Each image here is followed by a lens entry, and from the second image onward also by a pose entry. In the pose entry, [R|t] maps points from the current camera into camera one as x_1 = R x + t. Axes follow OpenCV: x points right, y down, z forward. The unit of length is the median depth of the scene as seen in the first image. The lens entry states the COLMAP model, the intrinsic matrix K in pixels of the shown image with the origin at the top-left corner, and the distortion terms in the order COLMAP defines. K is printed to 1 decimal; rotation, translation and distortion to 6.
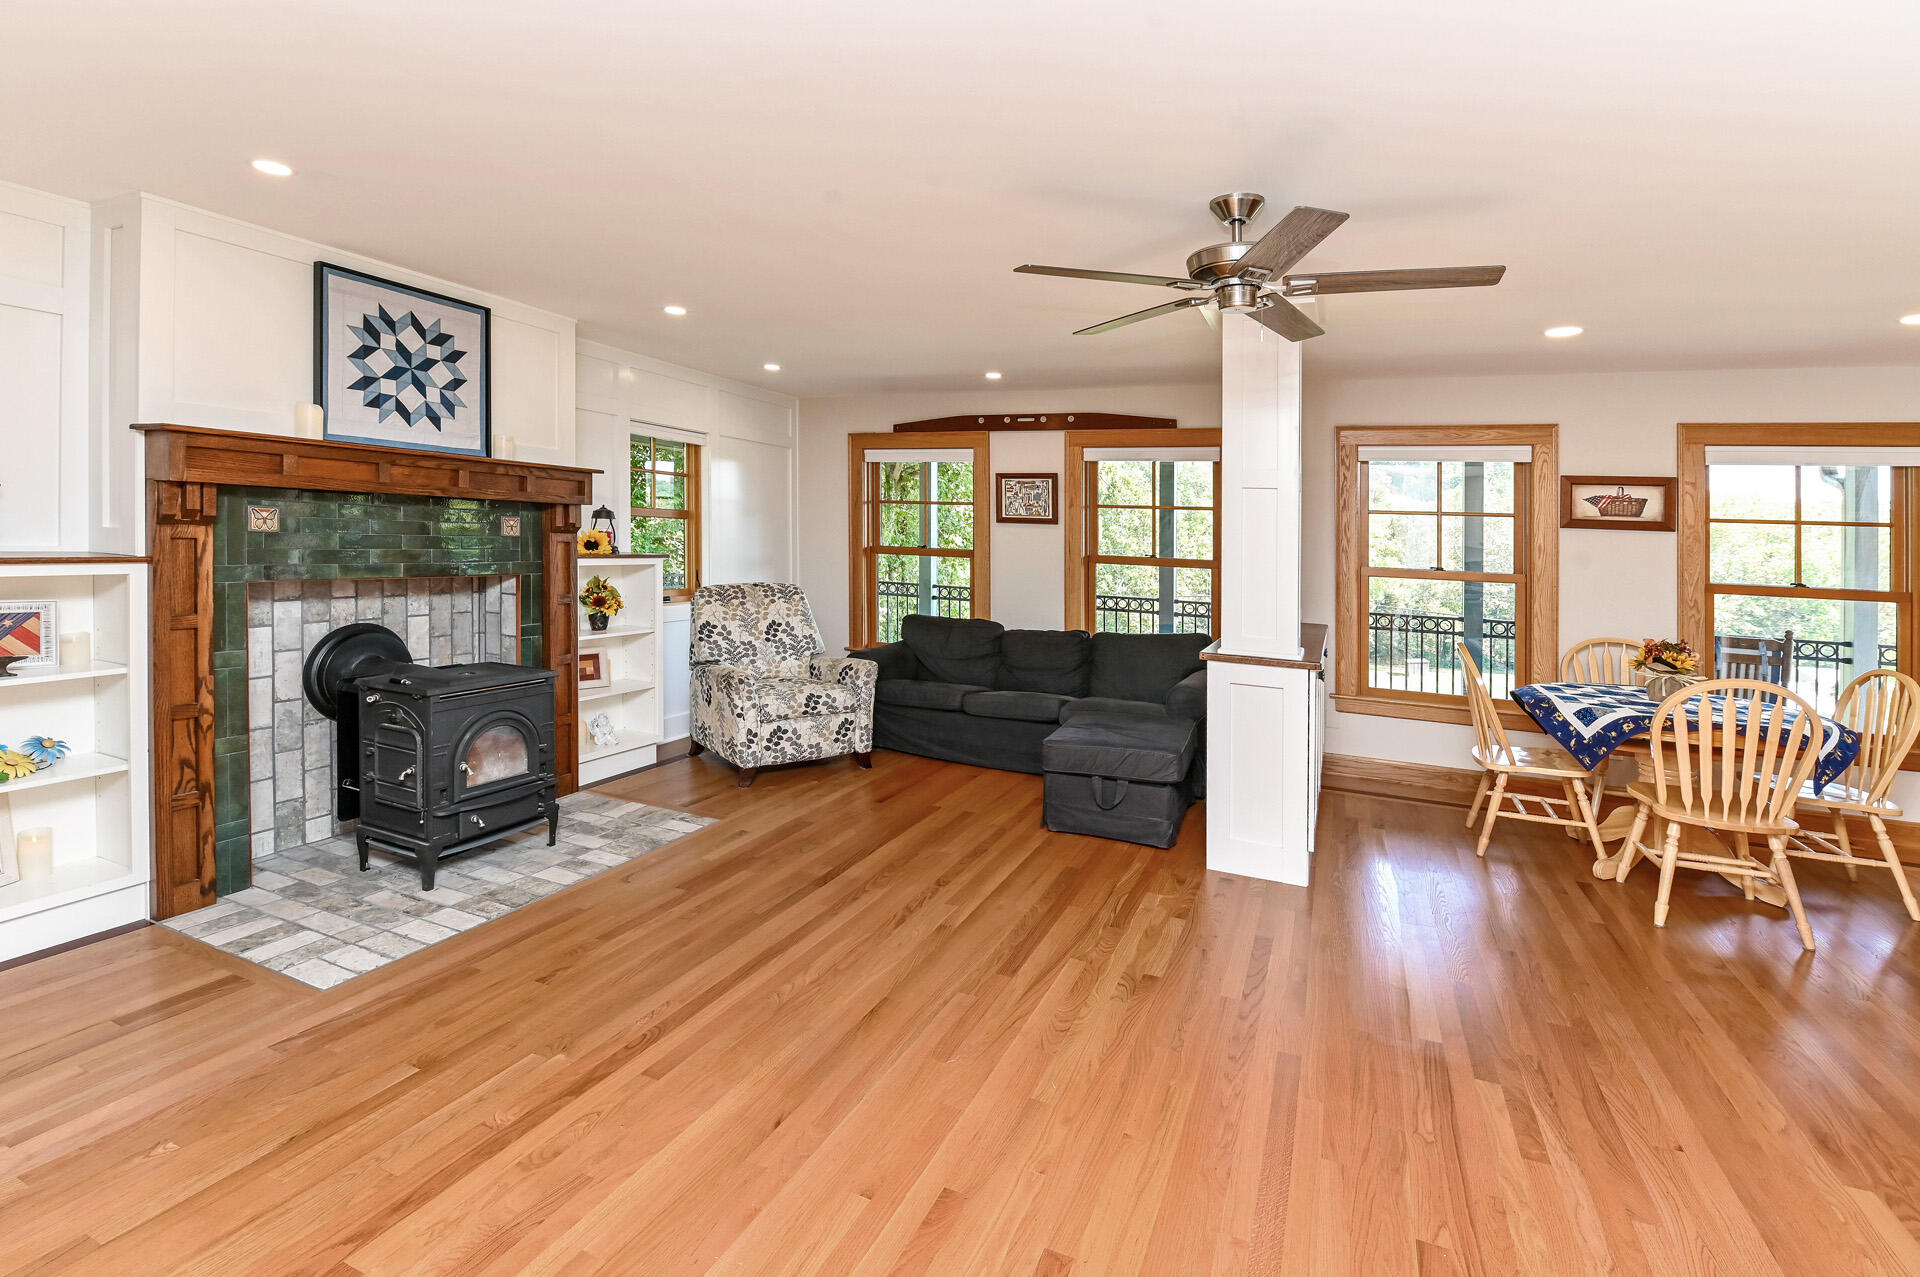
lens RADIAL K [[835.3, 0, 1000.0], [0, 835.3, 527.3], [0, 0, 1]] dist [-0.015530, -0.003706]
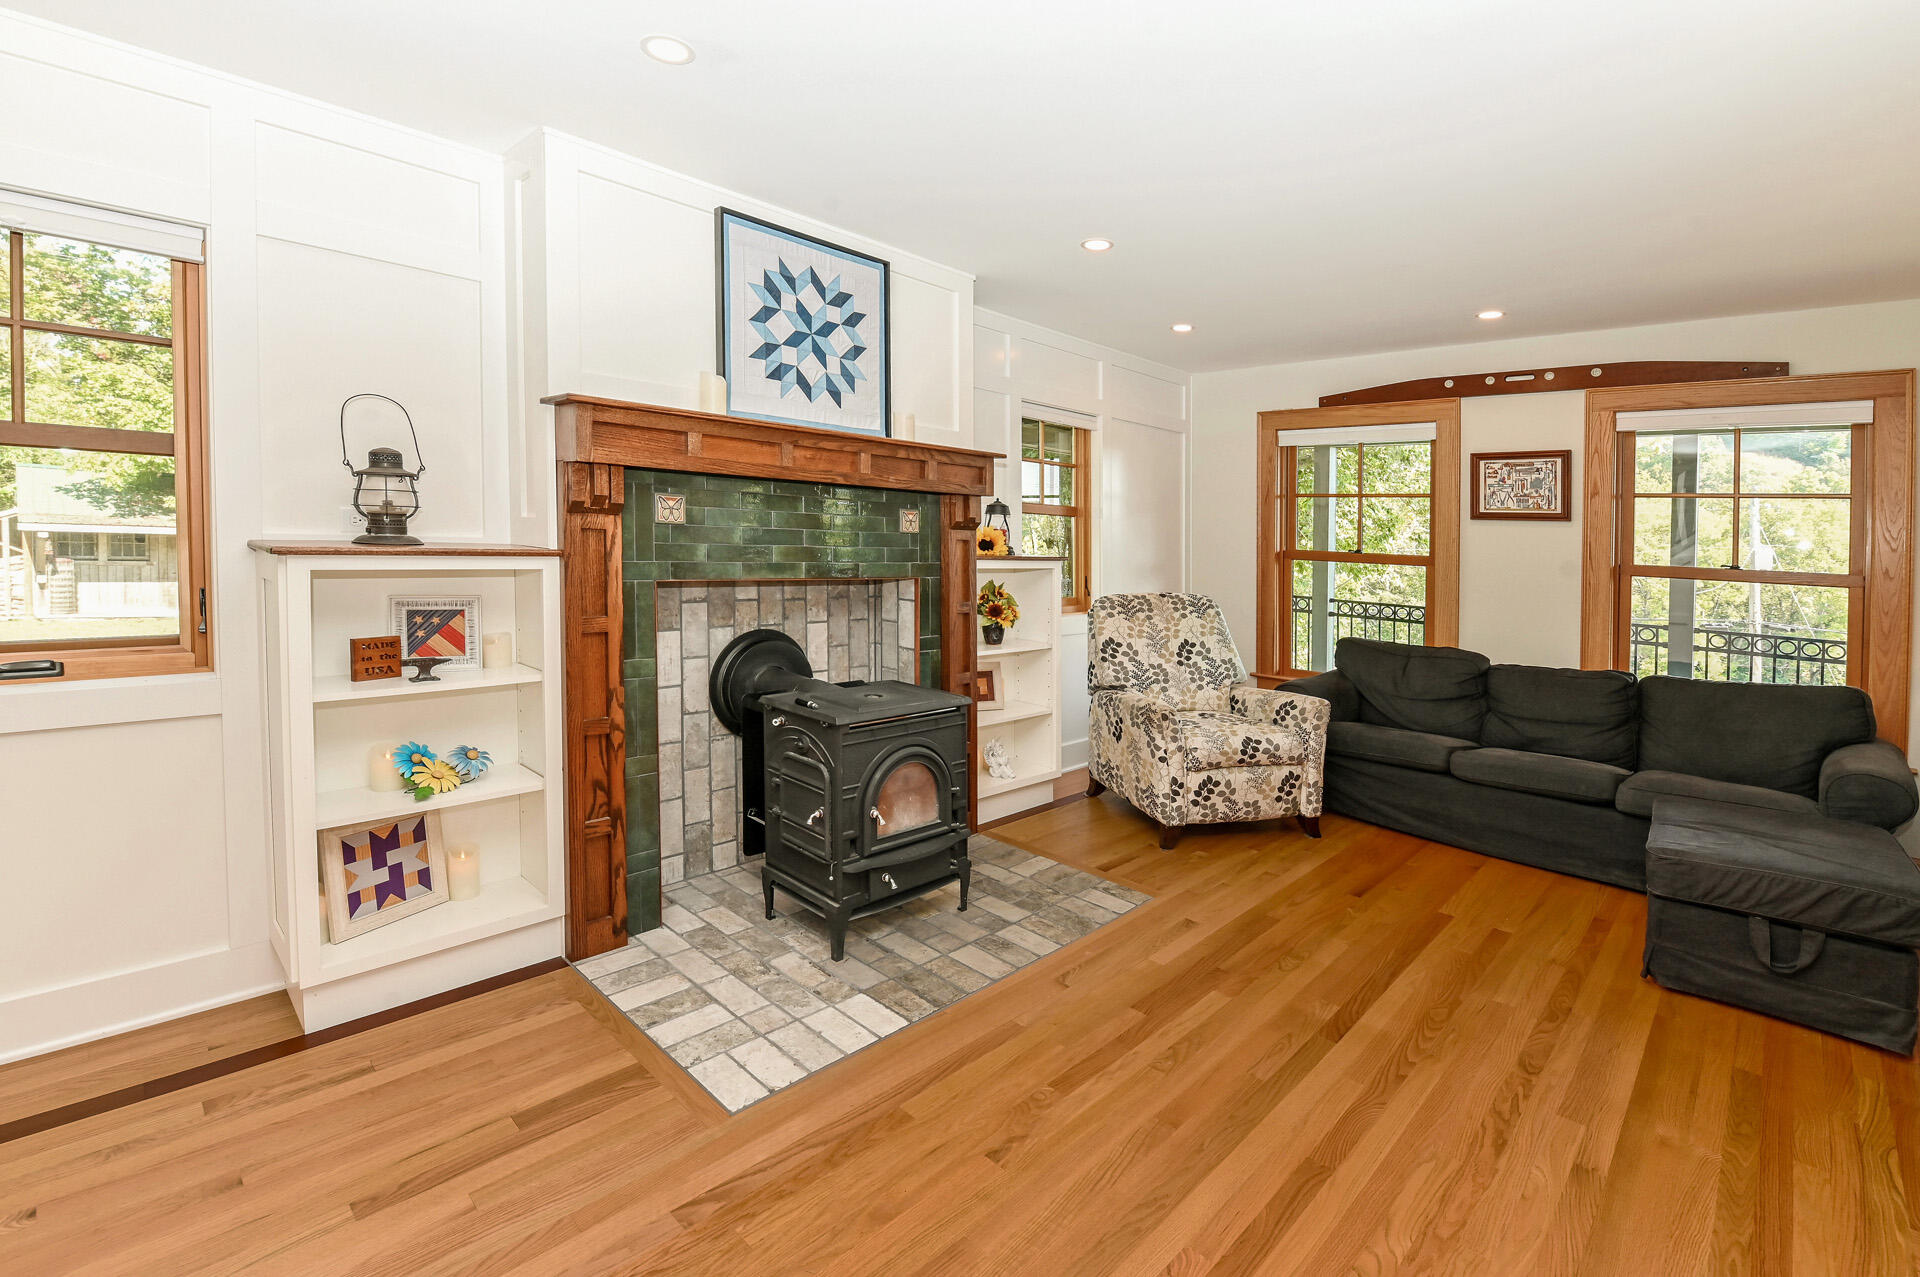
lens RADIAL K [[846.3, 0, 1010.7], [0, 846.3, 561.7], [0, 0, 1]] dist [-0.008612, -0.001428]
pose [[0.937000, 0.011877, -0.349129, -0.201888], [-0.001249, 0.999529, 0.030652, 0.014782], [0.349328, -0.028285, 0.936573, 0.236872]]
